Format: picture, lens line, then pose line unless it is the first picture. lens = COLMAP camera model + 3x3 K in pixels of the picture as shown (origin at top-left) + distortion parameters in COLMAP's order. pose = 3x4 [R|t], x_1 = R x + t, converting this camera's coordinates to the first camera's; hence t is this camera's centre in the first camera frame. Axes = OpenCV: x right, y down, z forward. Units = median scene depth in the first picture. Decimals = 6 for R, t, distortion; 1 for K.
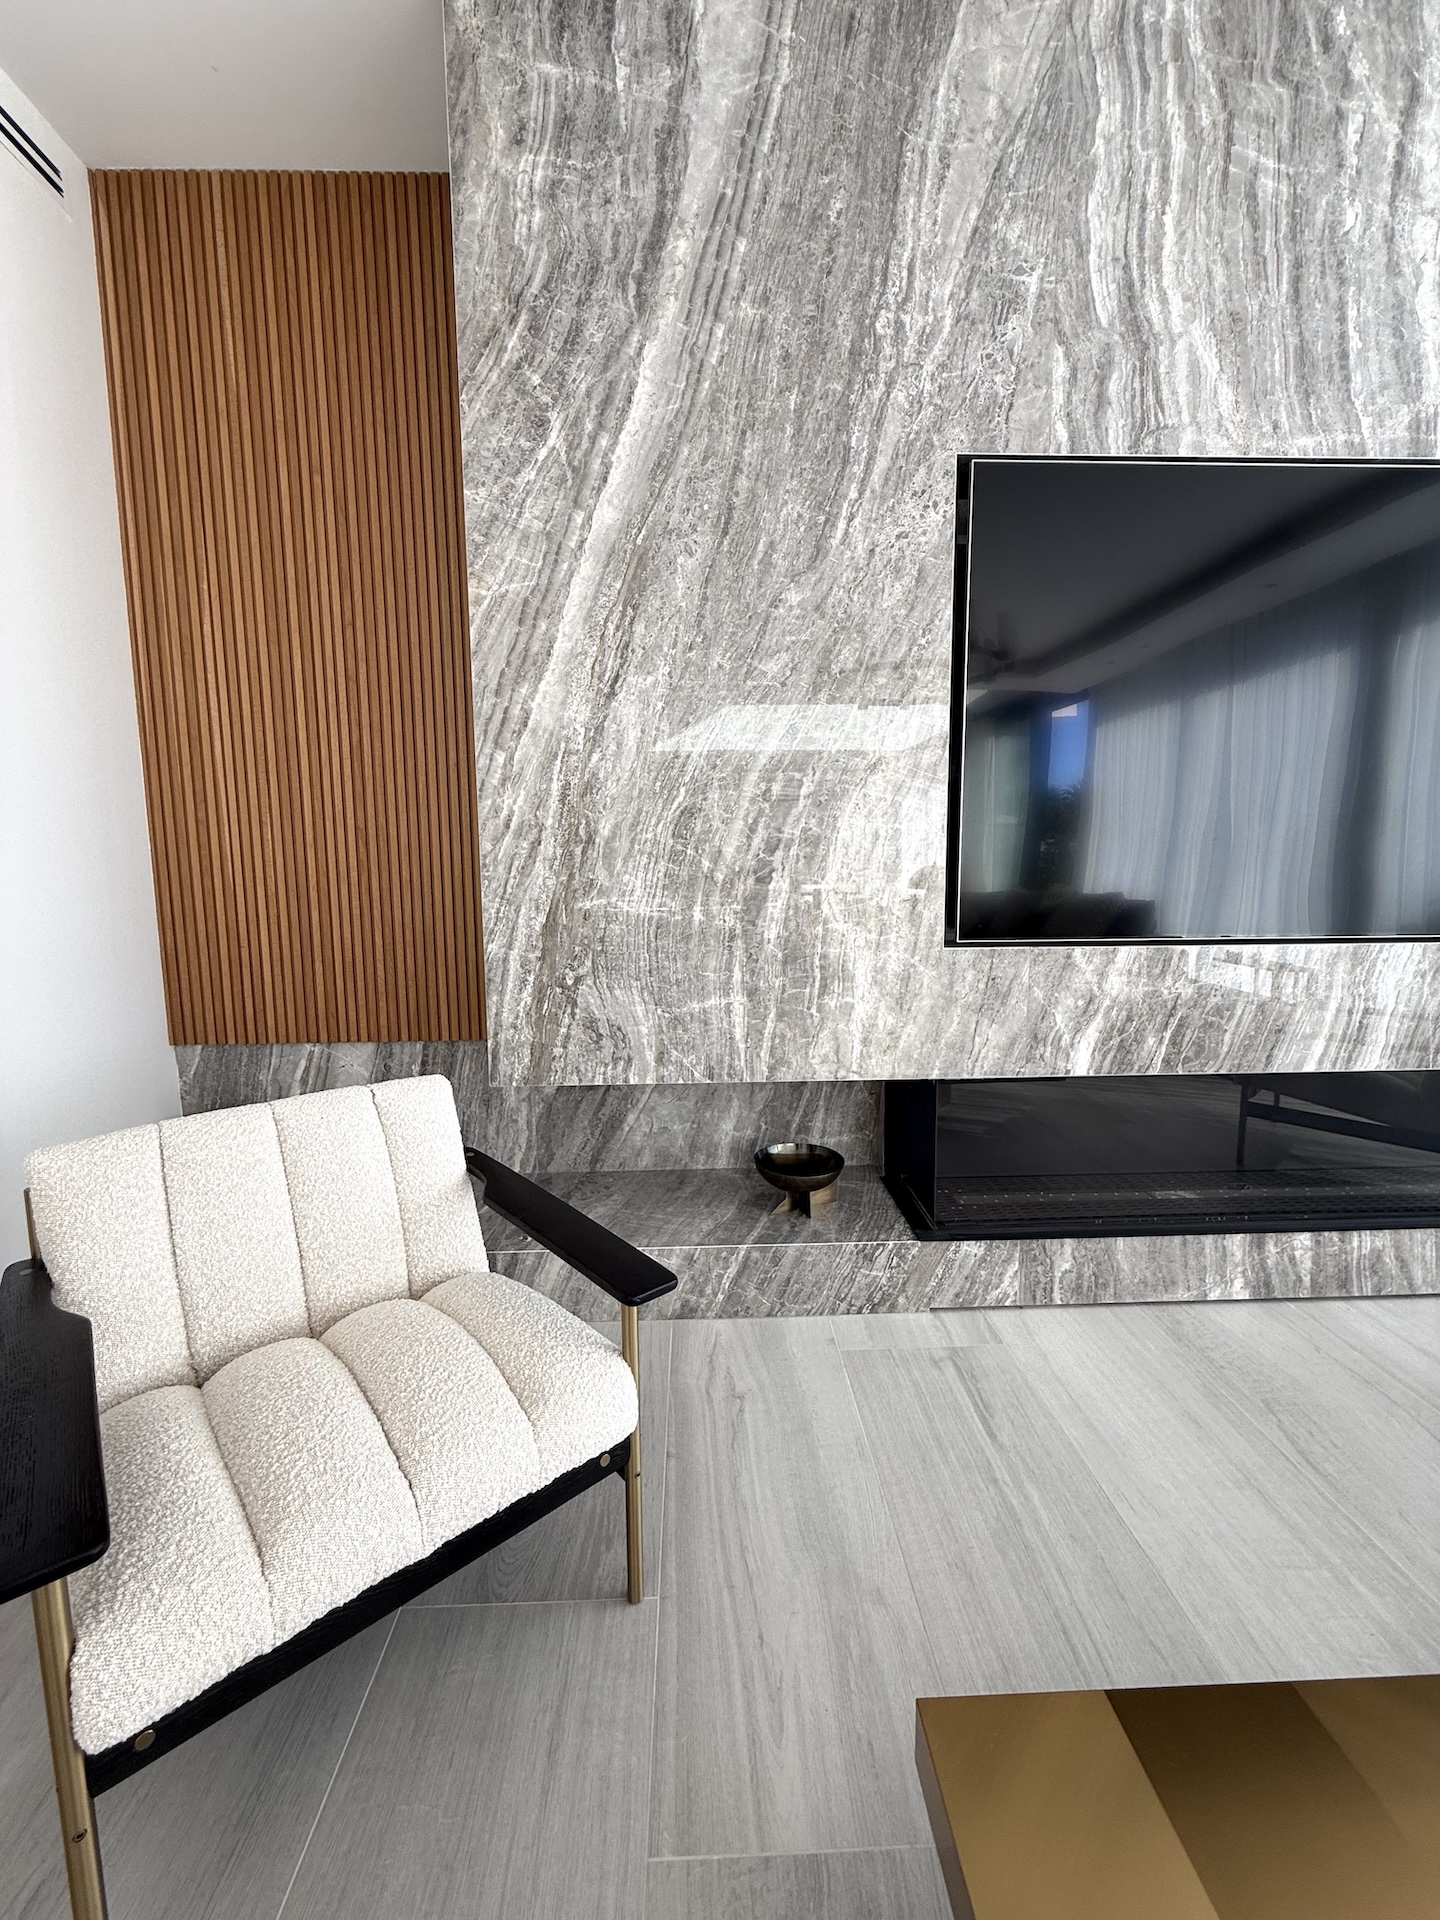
lens RADIAL K [[769.7, 0, 721.0], [0, 769.7, 961.1], [0, 0, 1]] dist [0.000036, -0.000341]
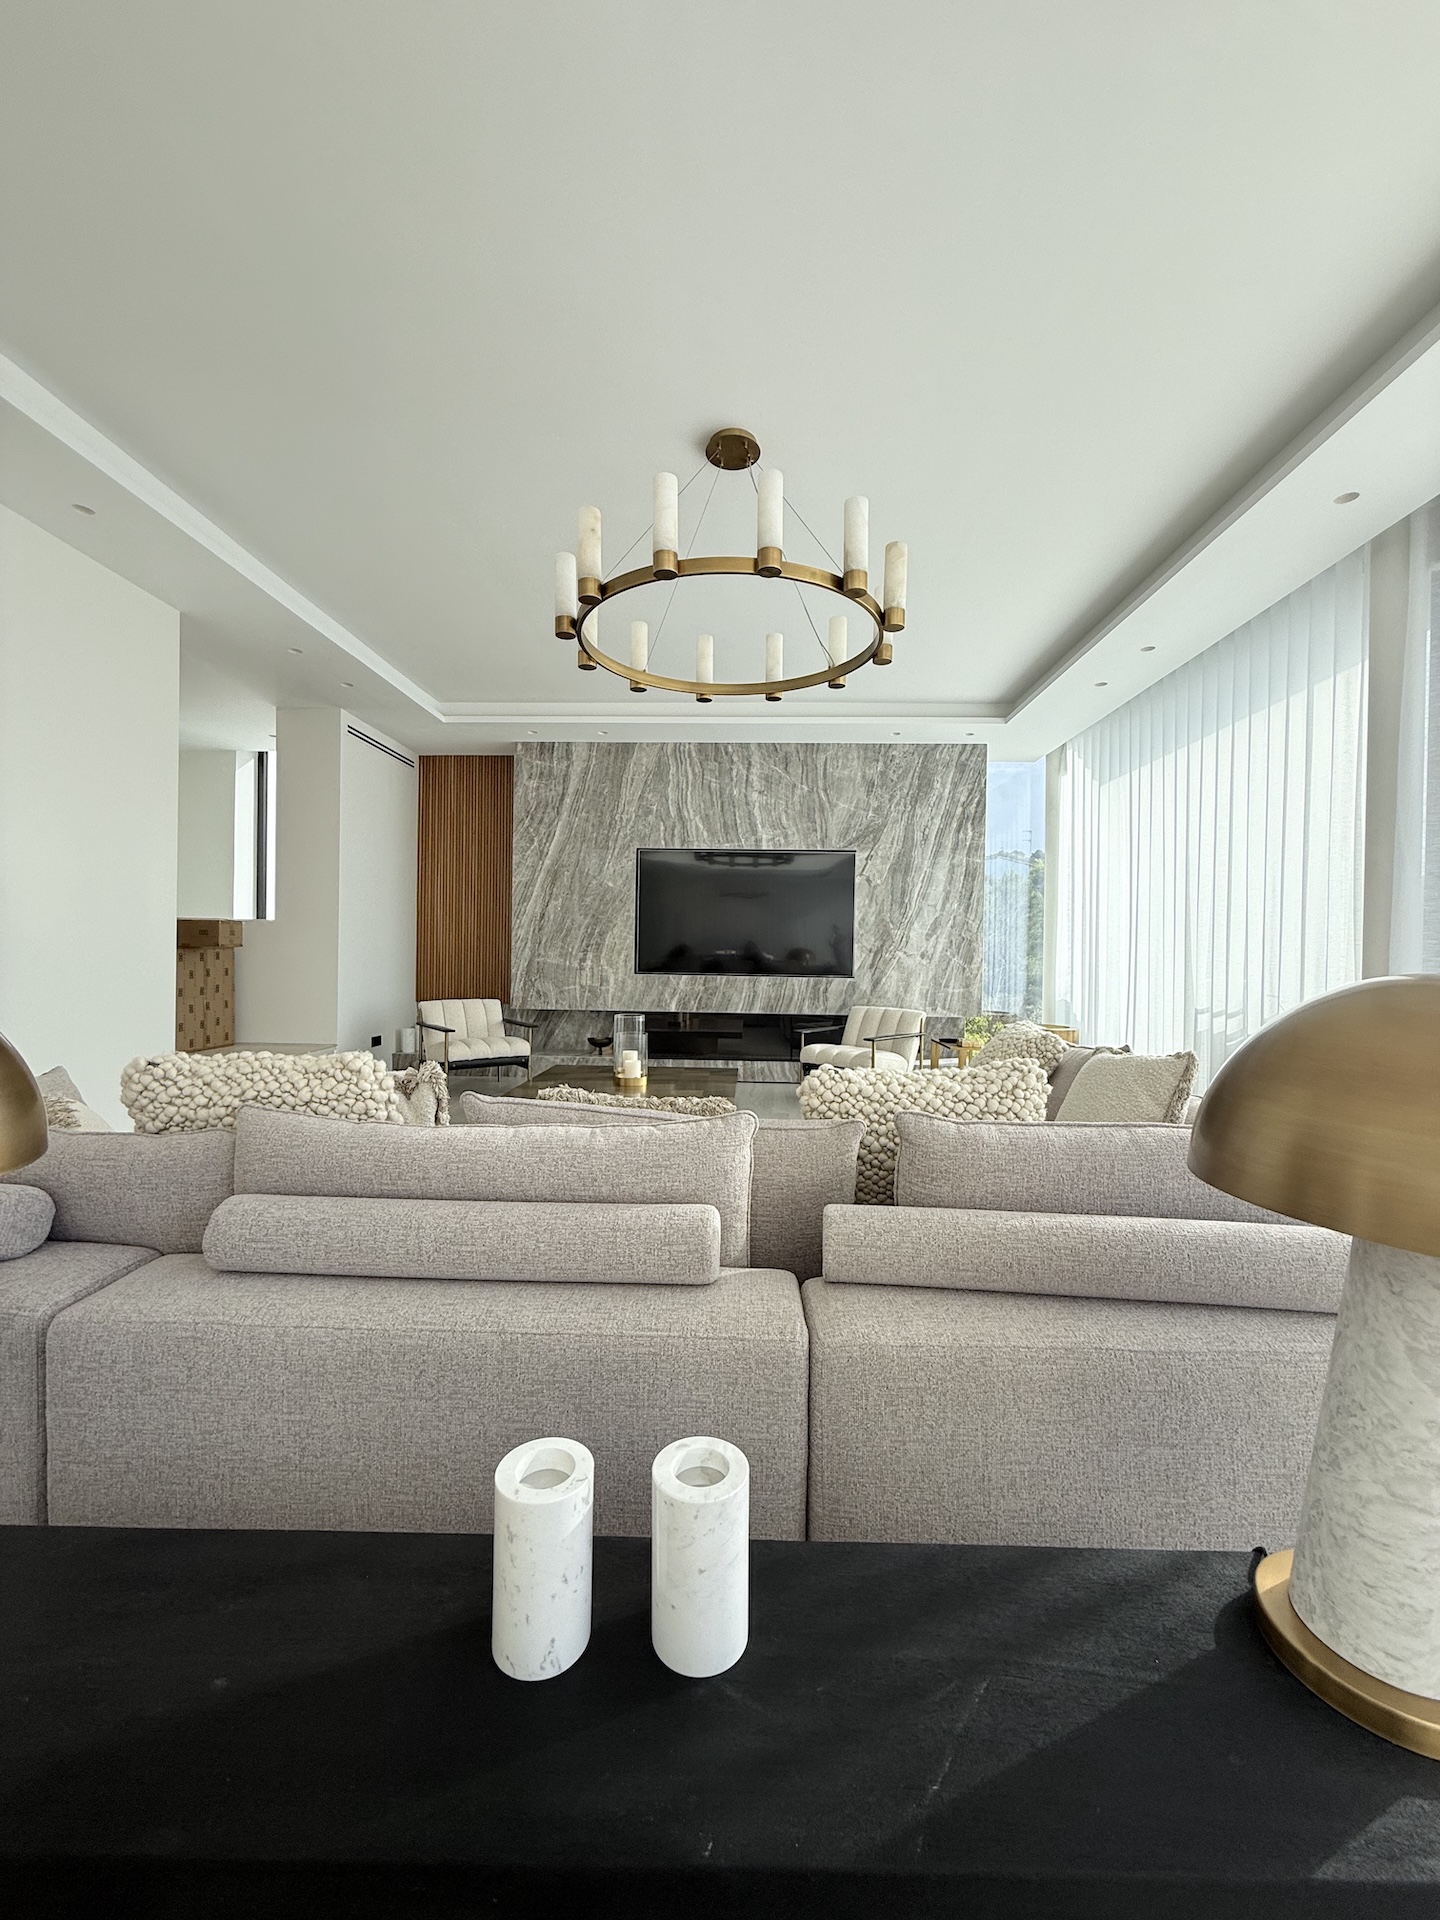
lens RADIAL K [[769.7, 0, 717.5], [0, 769.7, 957.8], [0, 0, 1]] dist [0.000036, -0.000341]
pose [[0.996568, 0.026824, -0.078317, 1.042941], [-0.034994, 0.993868, -0.104889, 0.294856], [0.075023, 0.107270, 0.991395, -2.798994]]
